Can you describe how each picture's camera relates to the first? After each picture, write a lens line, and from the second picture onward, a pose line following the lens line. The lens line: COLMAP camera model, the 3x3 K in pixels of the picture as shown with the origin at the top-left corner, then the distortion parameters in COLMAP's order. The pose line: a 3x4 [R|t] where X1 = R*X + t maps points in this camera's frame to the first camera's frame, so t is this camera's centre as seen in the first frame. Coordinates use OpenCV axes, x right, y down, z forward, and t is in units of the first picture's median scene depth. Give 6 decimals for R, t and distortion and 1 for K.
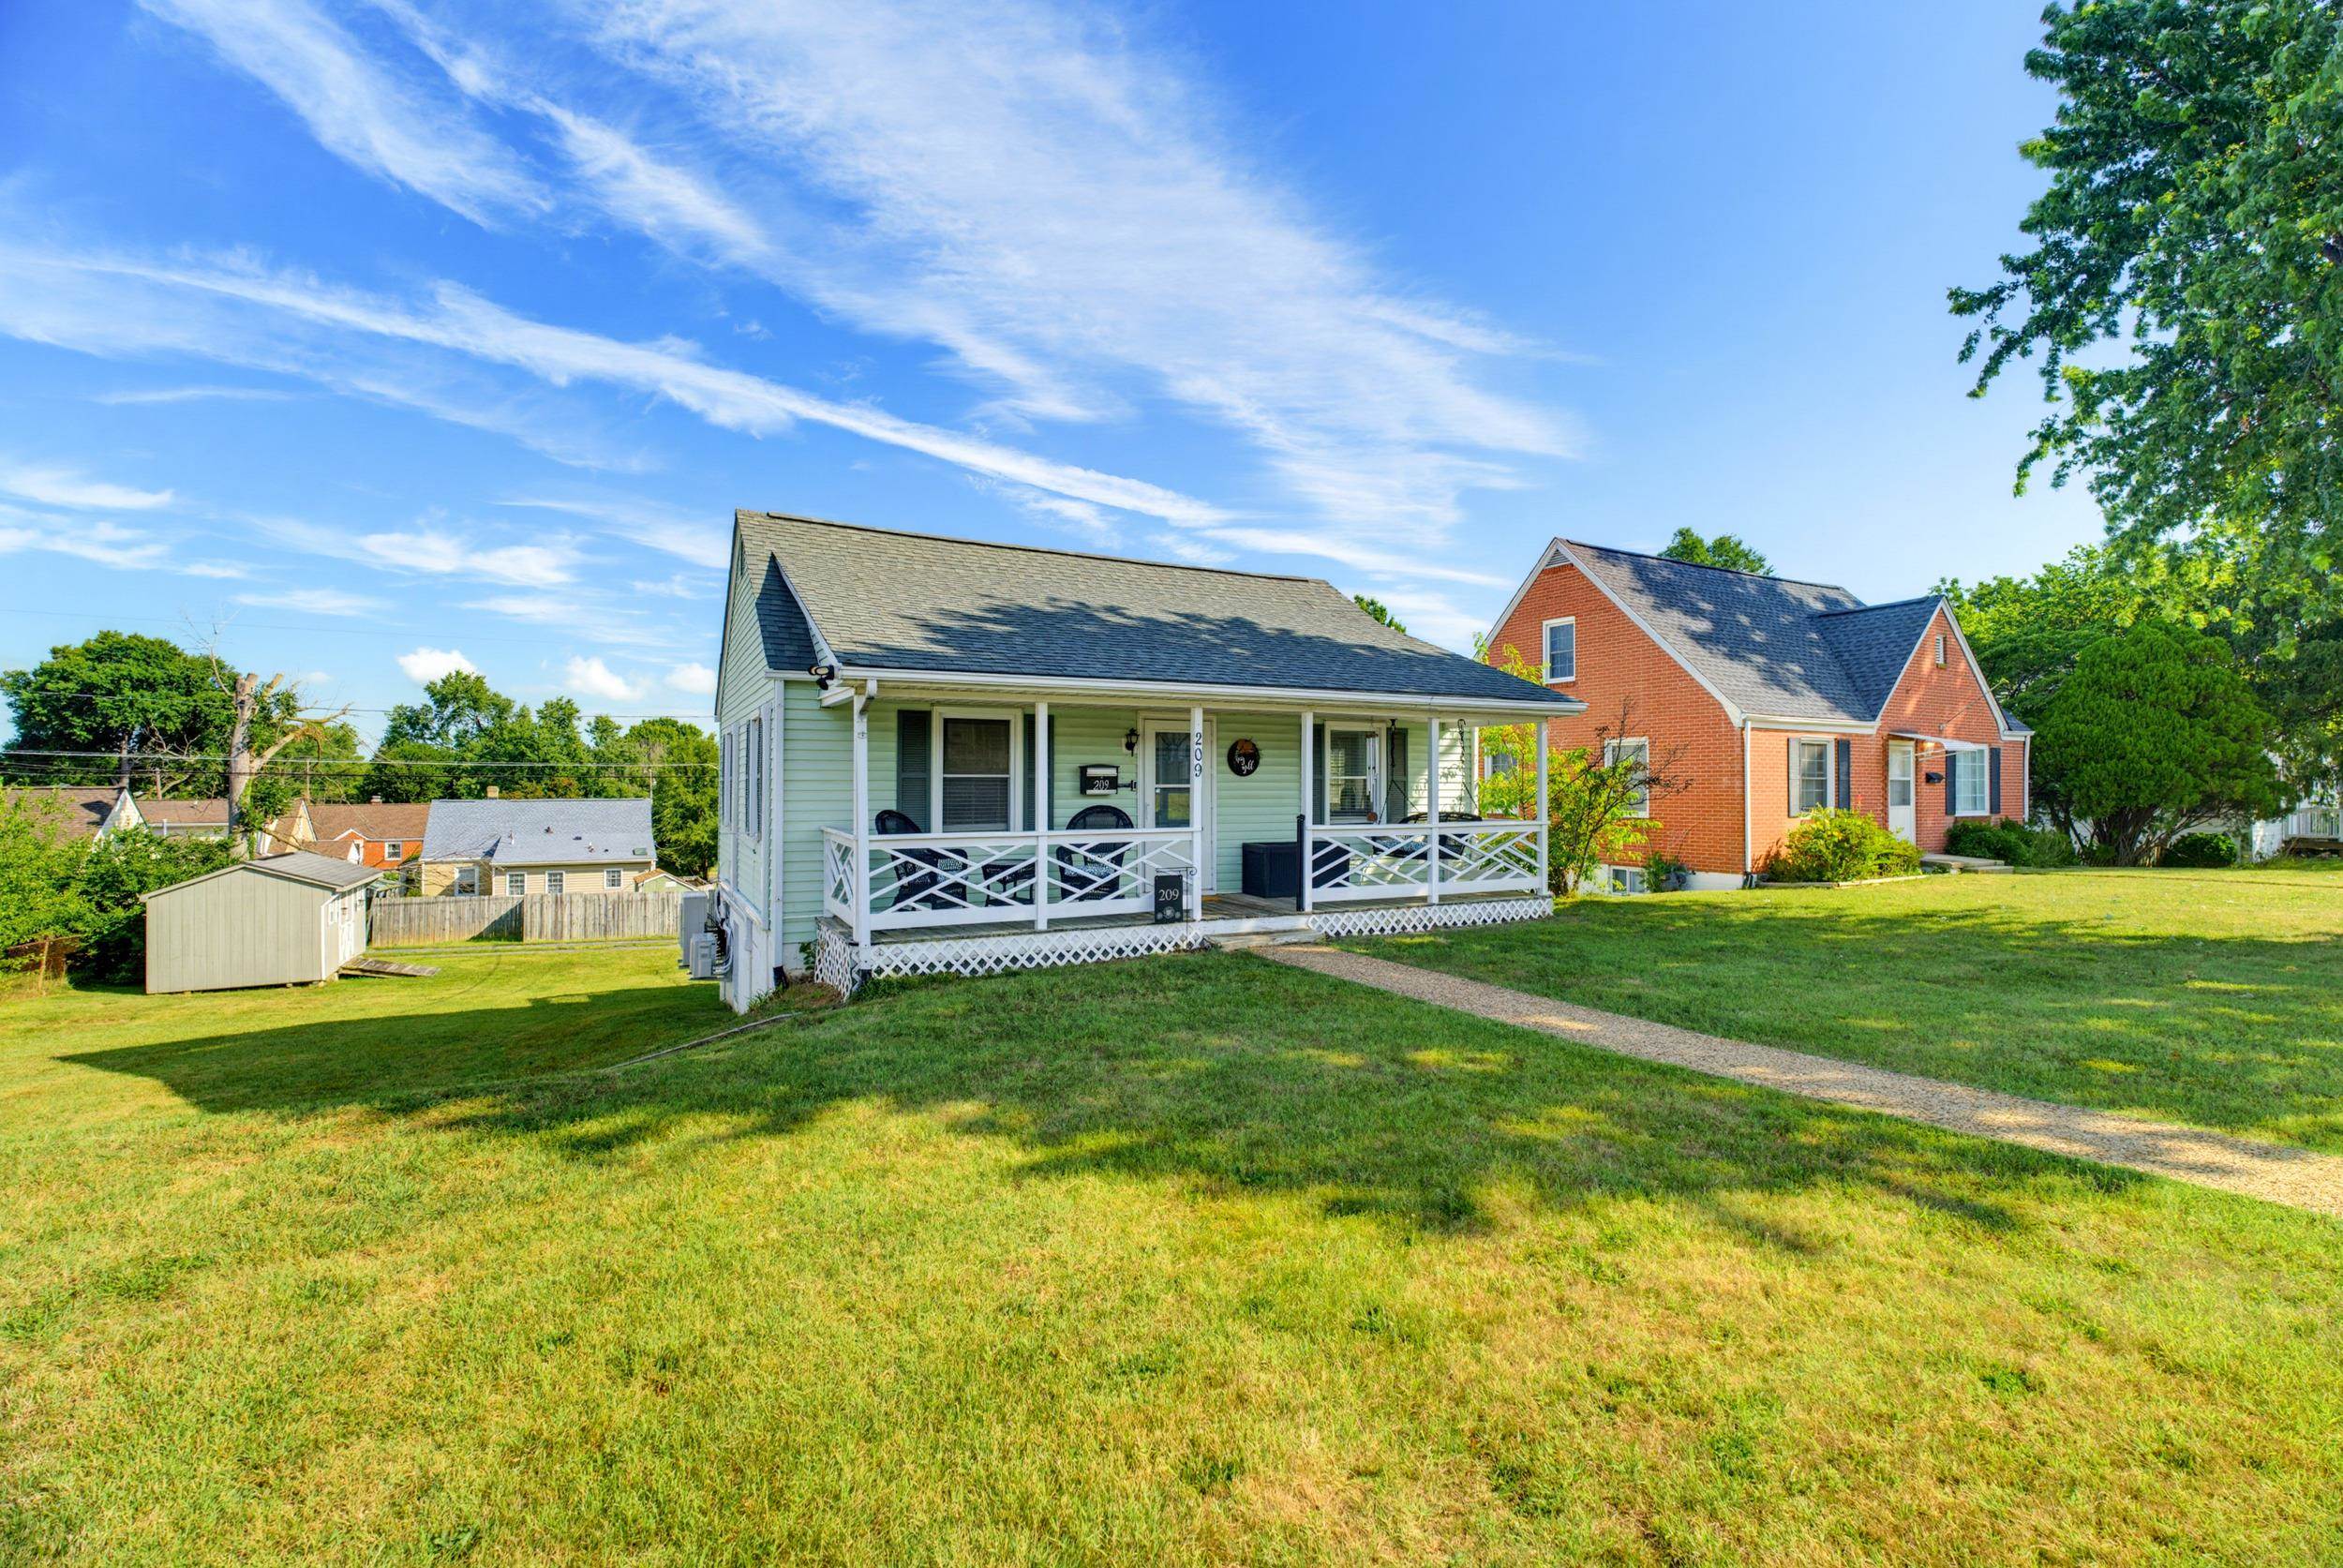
lens RADIAL K [[1026.2, 0, 1165.8], [0, 1026.2, 768.5], [0, 0, 1]] dist [0.012808, -0.001062]
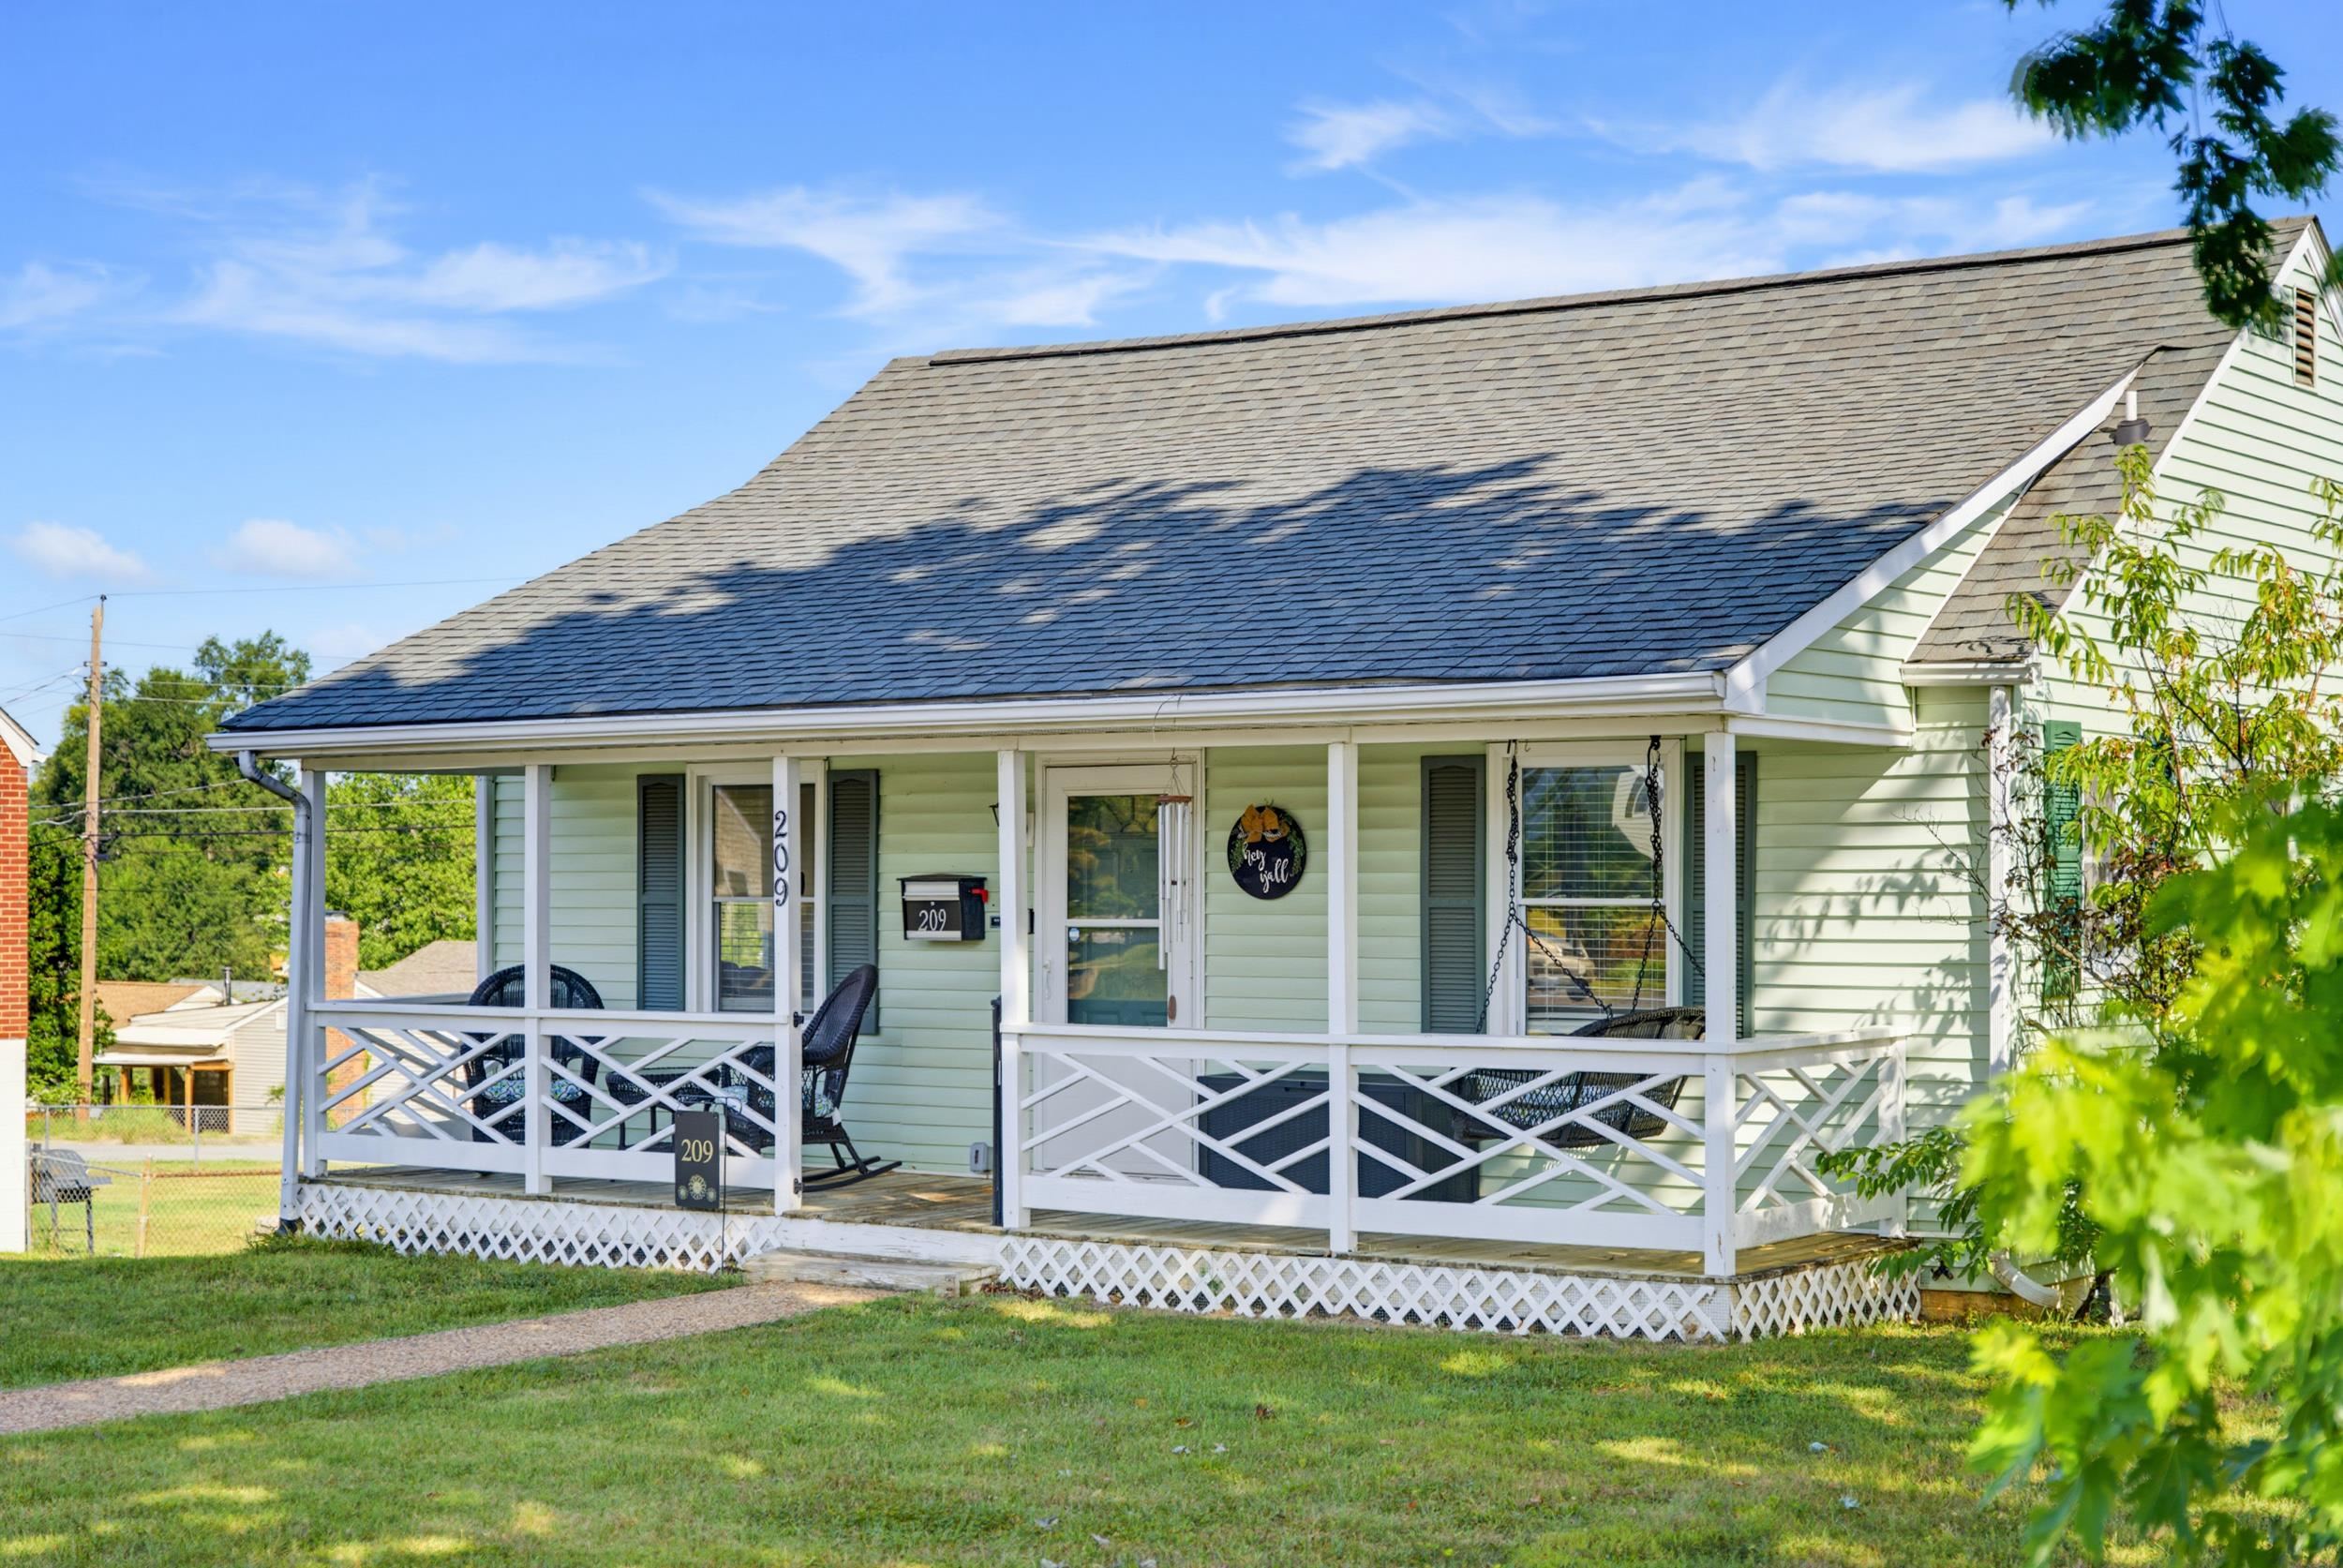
lens RADIAL K [[3786.5, 0, 1166.3], [0, 3786.5, 801.0], [0, 0, 1]] dist [-0.048356, 0.000000]
pose [[0.450491, -0.016792, -0.892623, 1.020277], [0.014160, 0.999832, -0.011663, -0.010368], [0.892669, -0.007385, 0.450653, 0.239824]]
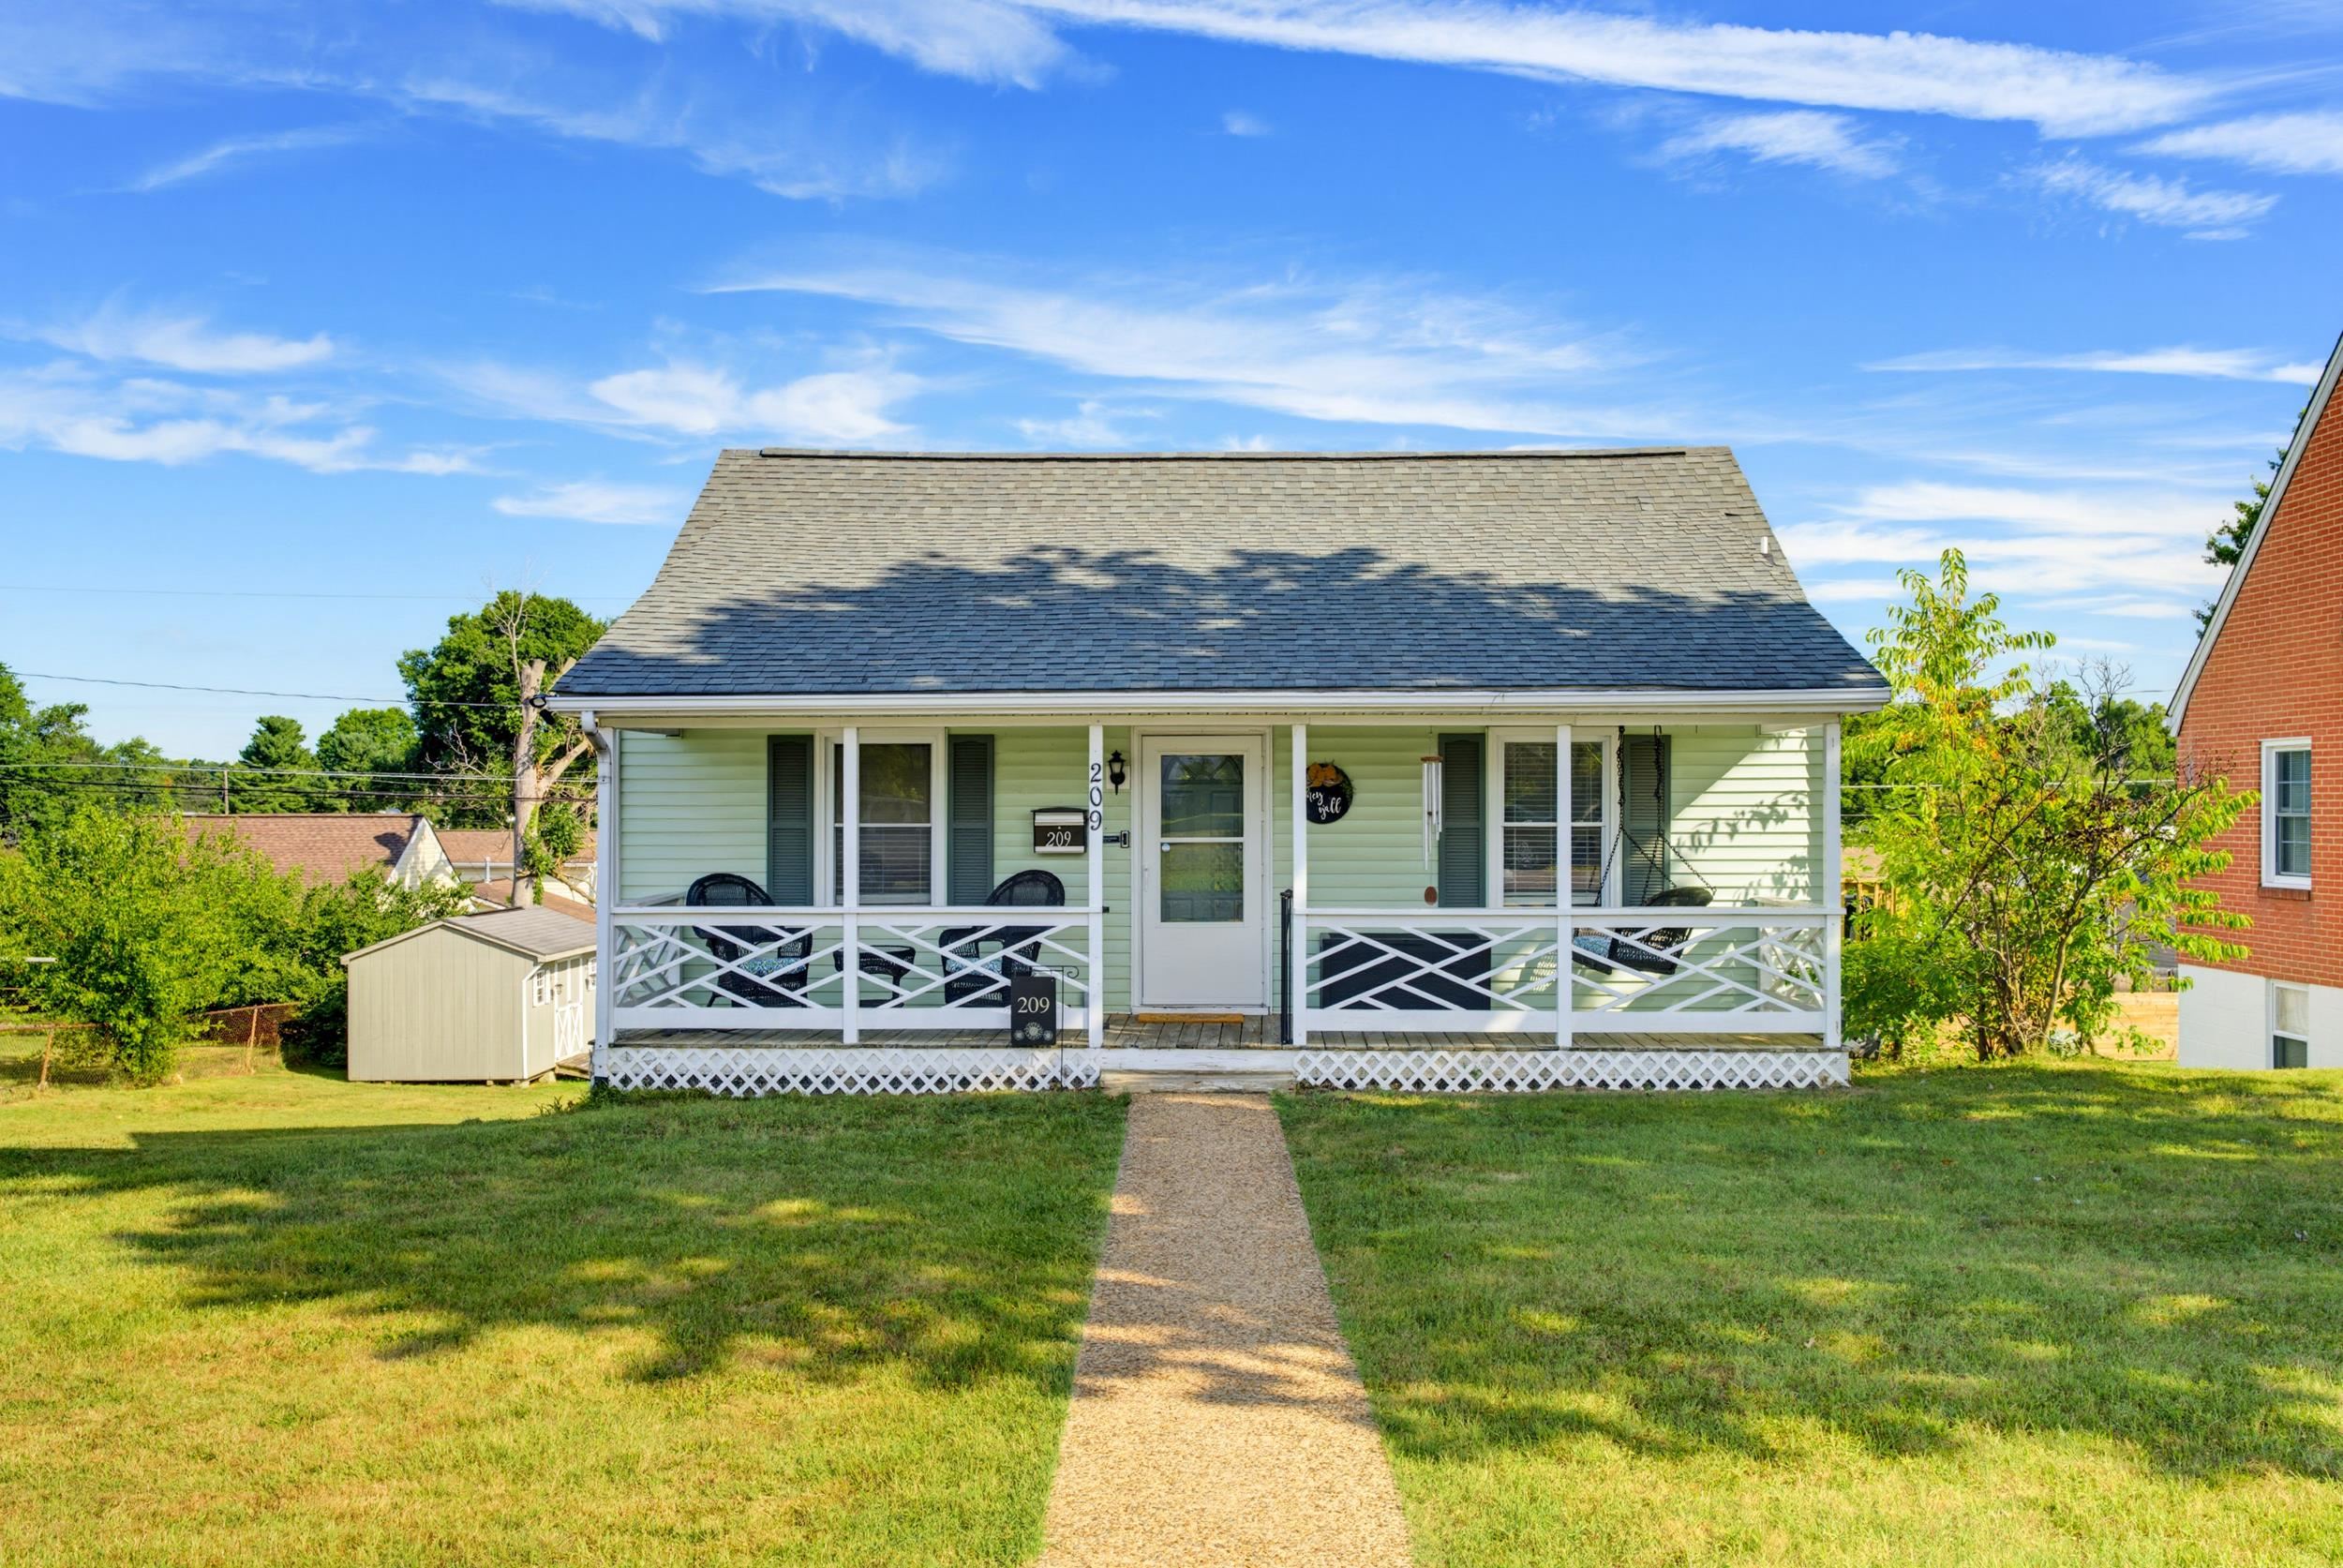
lens RADIAL K [[2000.9, 0, 1176.7], [0, 2000.9, 860.8], [0, 0, 1]] dist [0.059262, -0.042340]
pose [[0.879848, 0.014150, -0.475044, 0.429071], [0.006599, 0.999097, 0.041982, -0.015994], [0.475209, -0.040073, 0.878960, -0.066827]]
